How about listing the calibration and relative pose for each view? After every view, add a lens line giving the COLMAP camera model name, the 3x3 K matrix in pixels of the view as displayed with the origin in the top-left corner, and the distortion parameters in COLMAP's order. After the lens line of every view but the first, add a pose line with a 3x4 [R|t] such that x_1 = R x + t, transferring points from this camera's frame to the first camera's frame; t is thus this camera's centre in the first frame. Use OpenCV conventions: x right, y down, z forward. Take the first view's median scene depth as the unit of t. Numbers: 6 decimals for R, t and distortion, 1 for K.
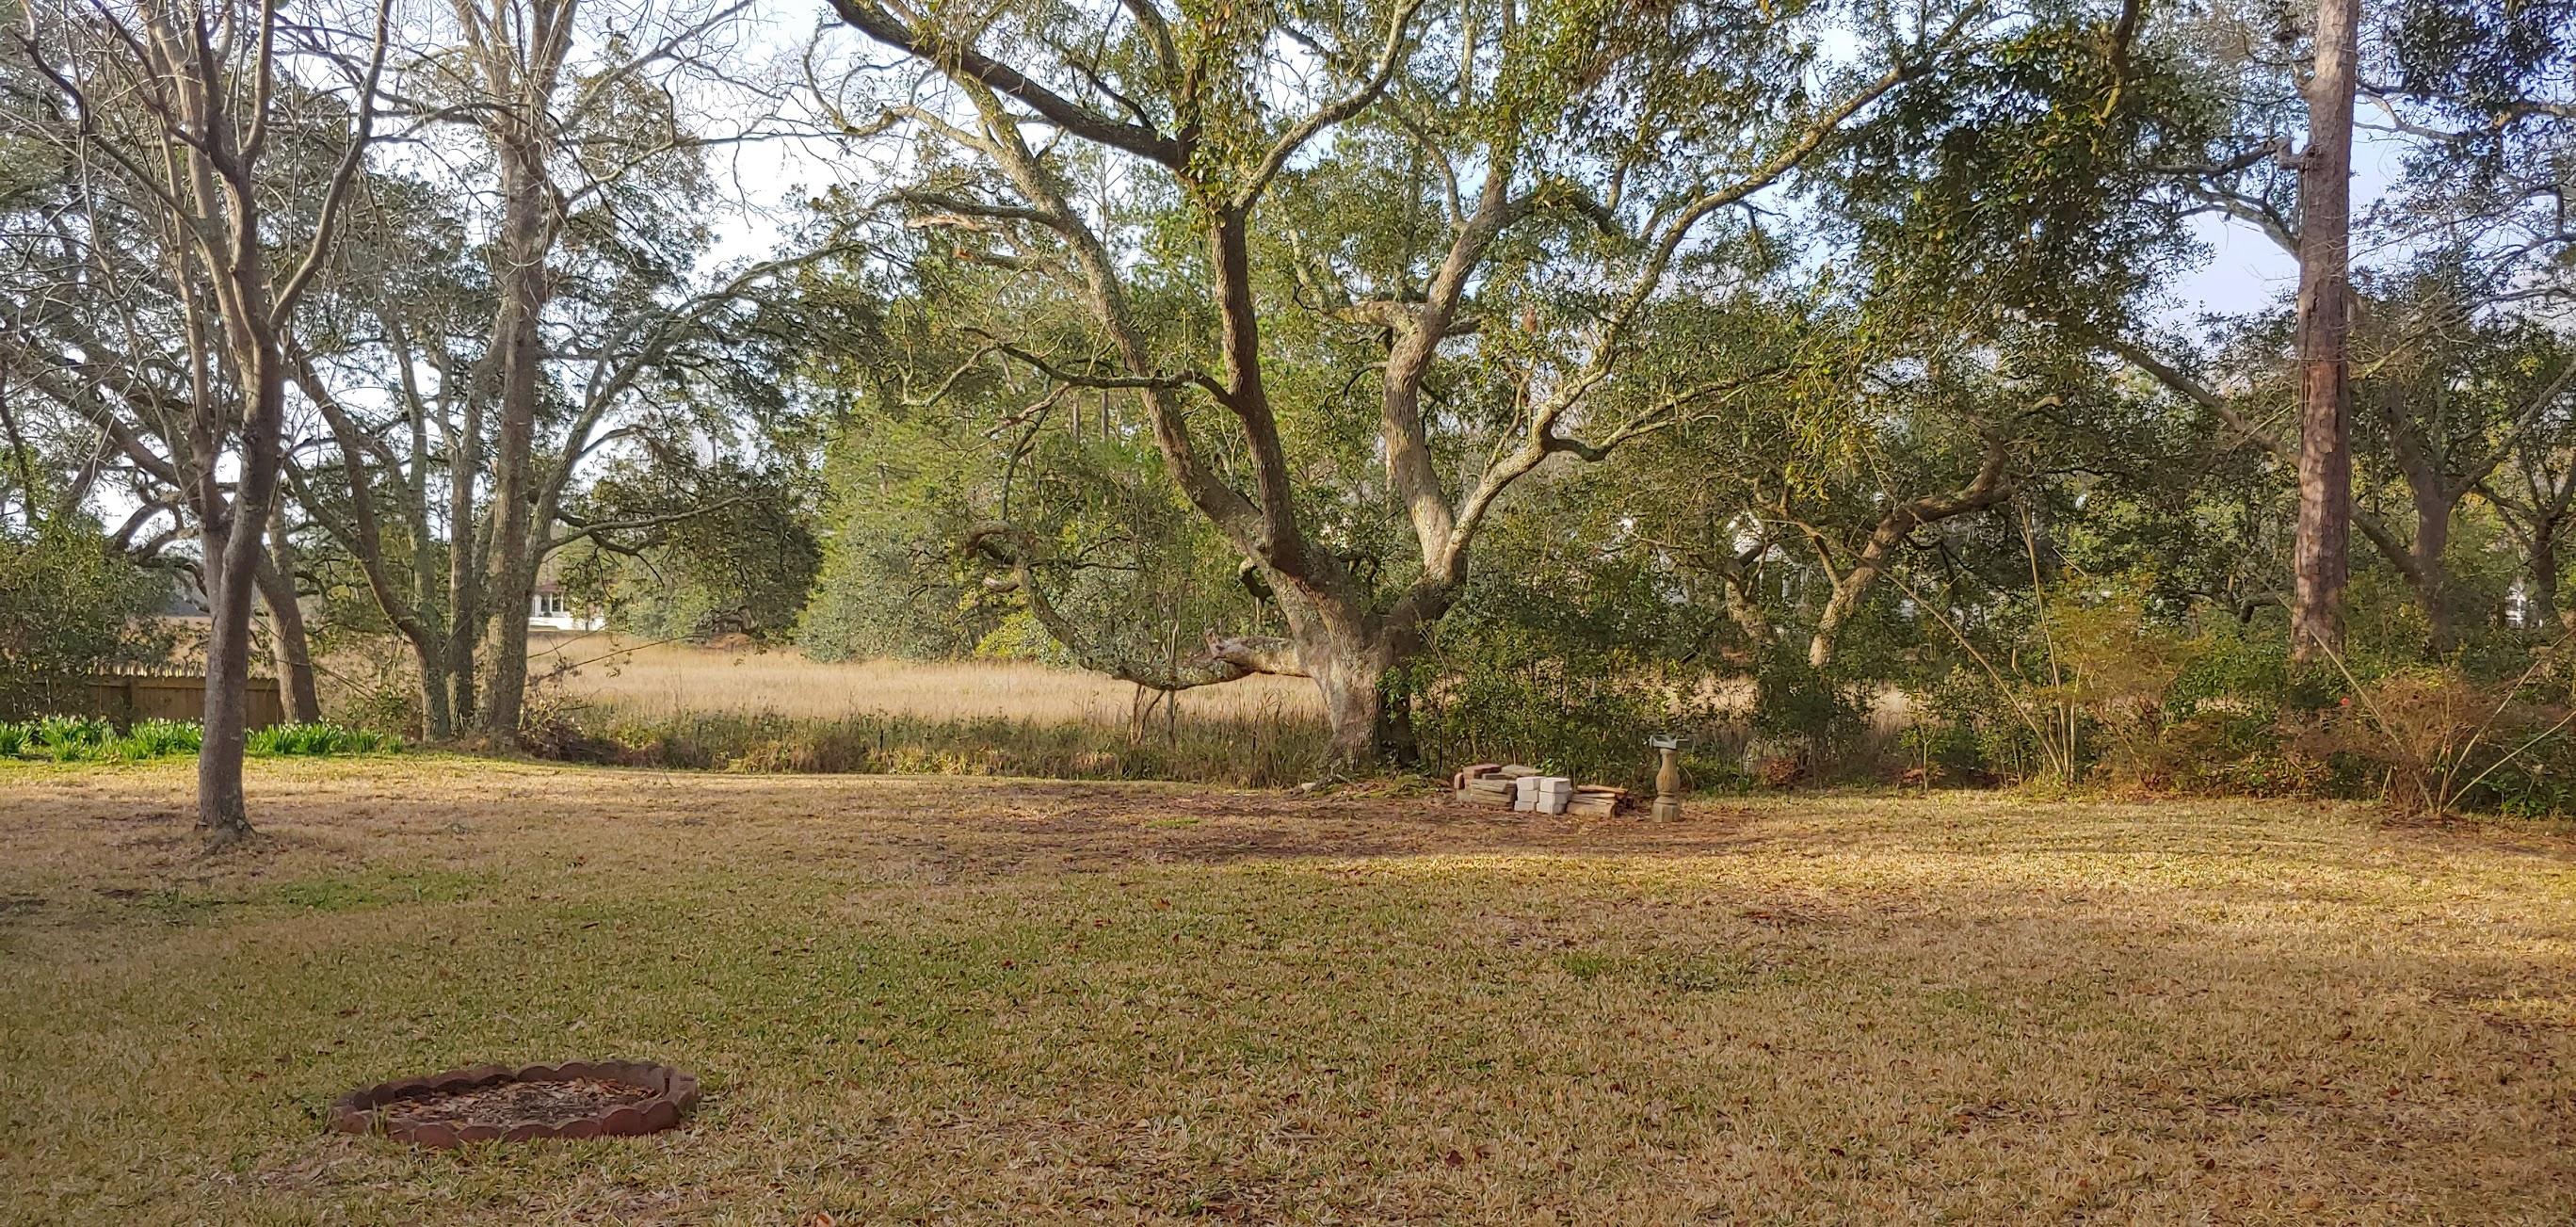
lens RADIAL K [[2239.6, 0, 1287.3], [0, 2239.6, 595.7], [0, 0, 1]] dist [0.288069, -0.673427]
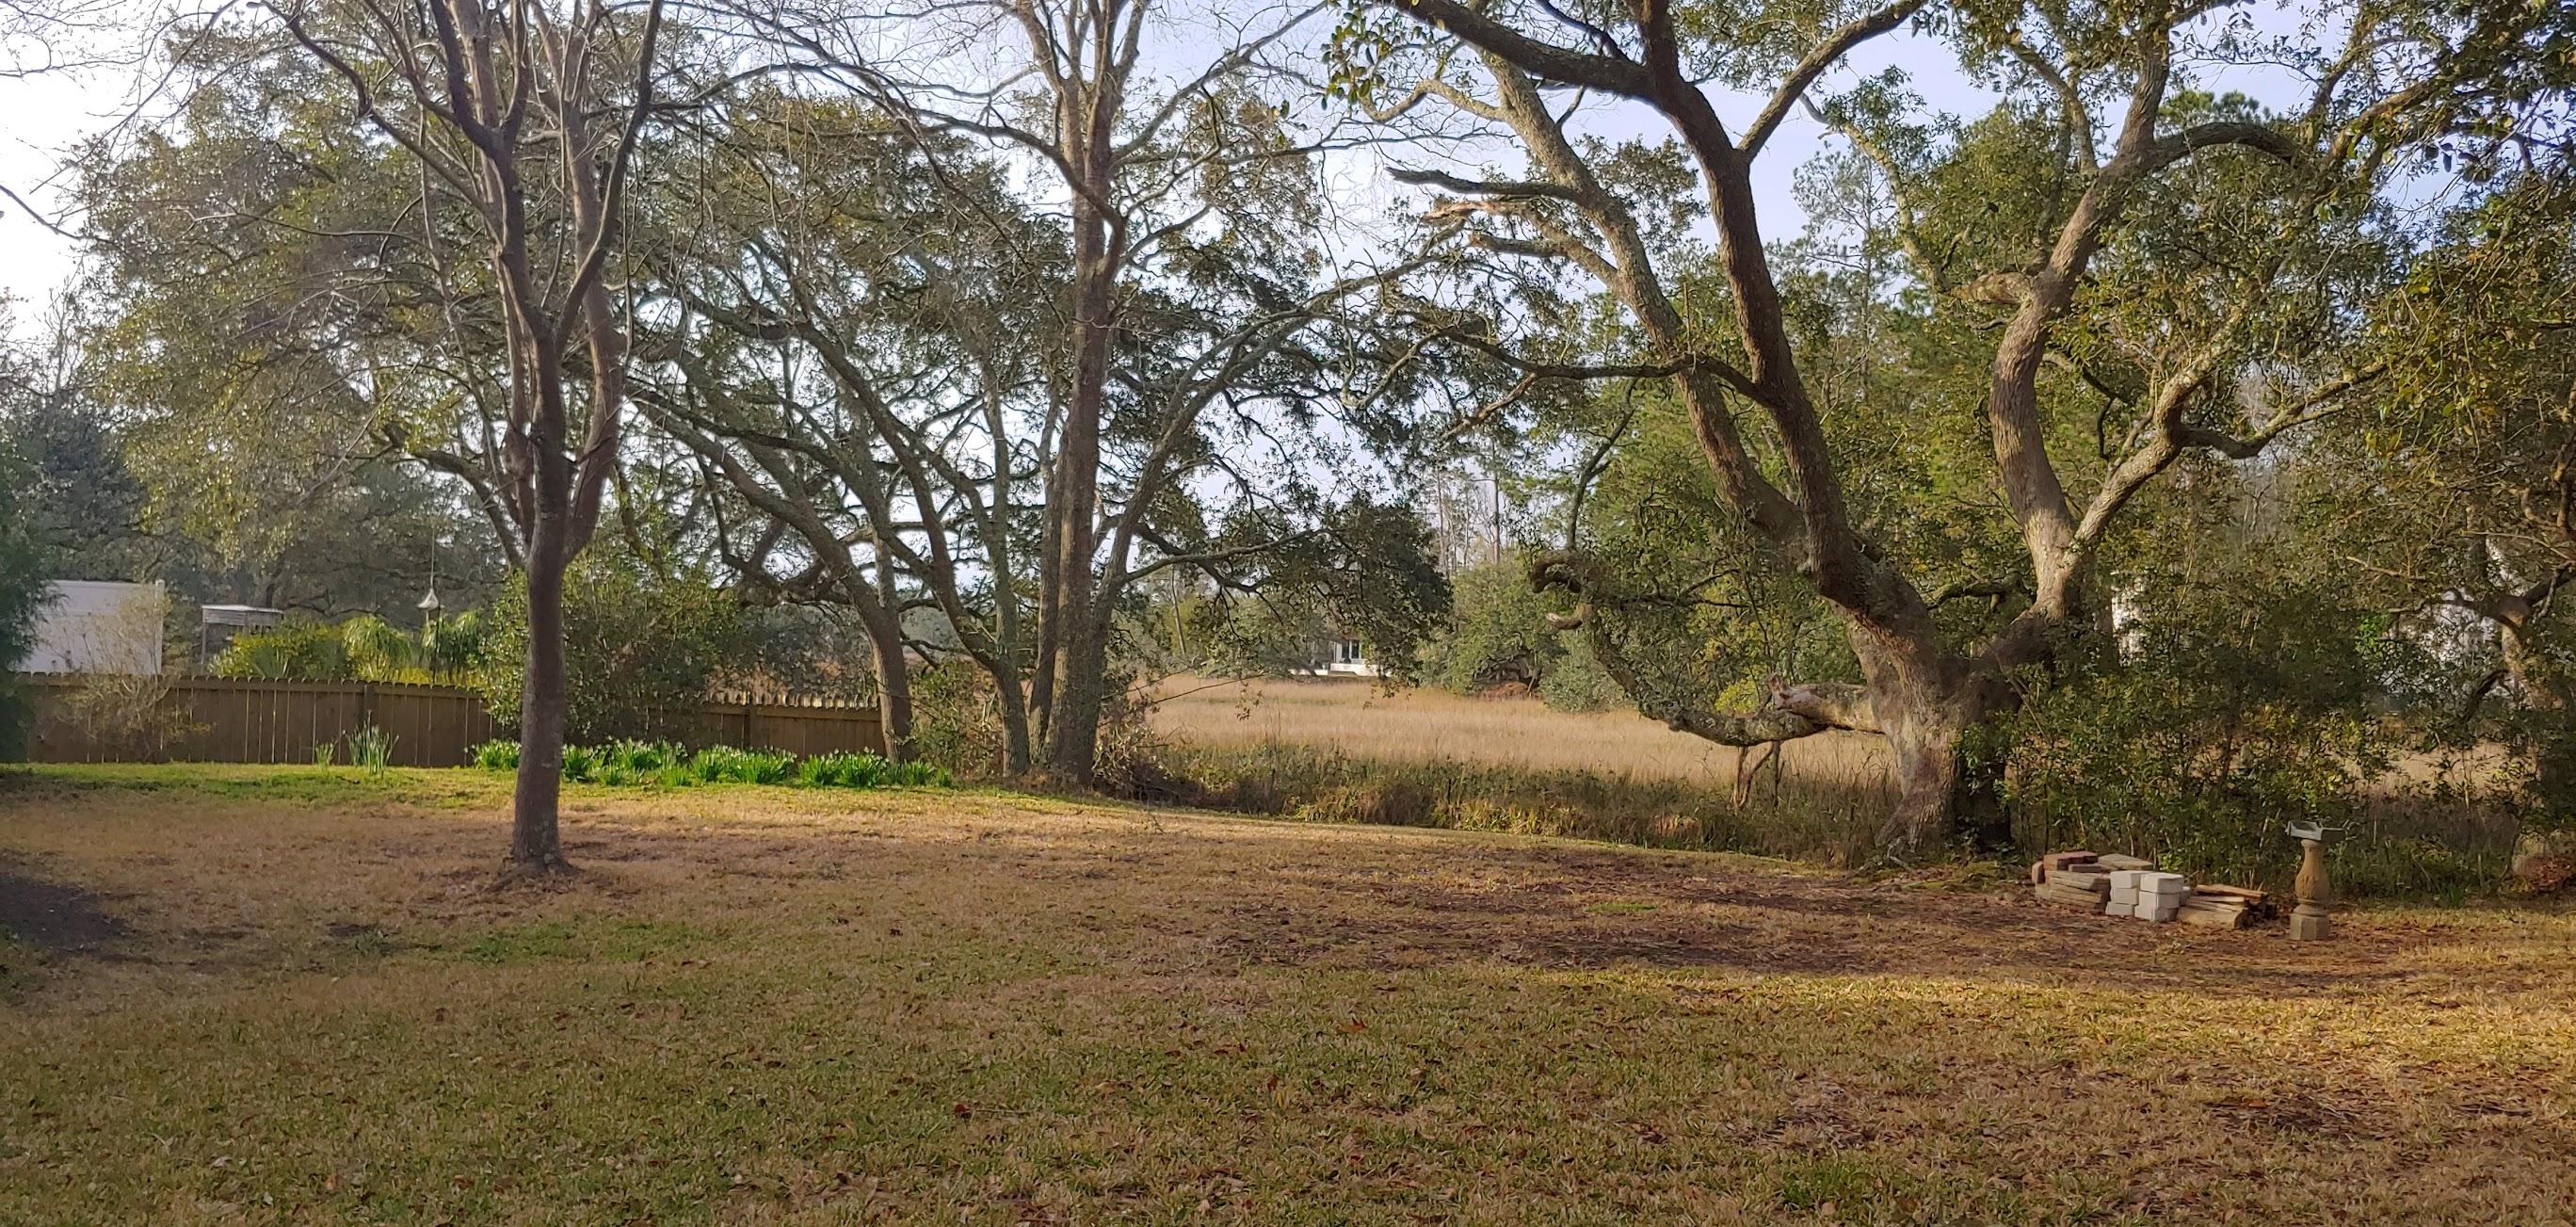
lens RADIAL K [[2251.4, 0, 1288.0], [0, 2251.4, 613.5], [0, 0, 1]] dist [0.214834, -0.697775]
pose [[0.938649, 0.005712, -0.344828, 0.089730], [-0.011033, 0.999848, -0.013469, 0.006078], [0.344699, 0.016447, 0.938569, 0.148869]]
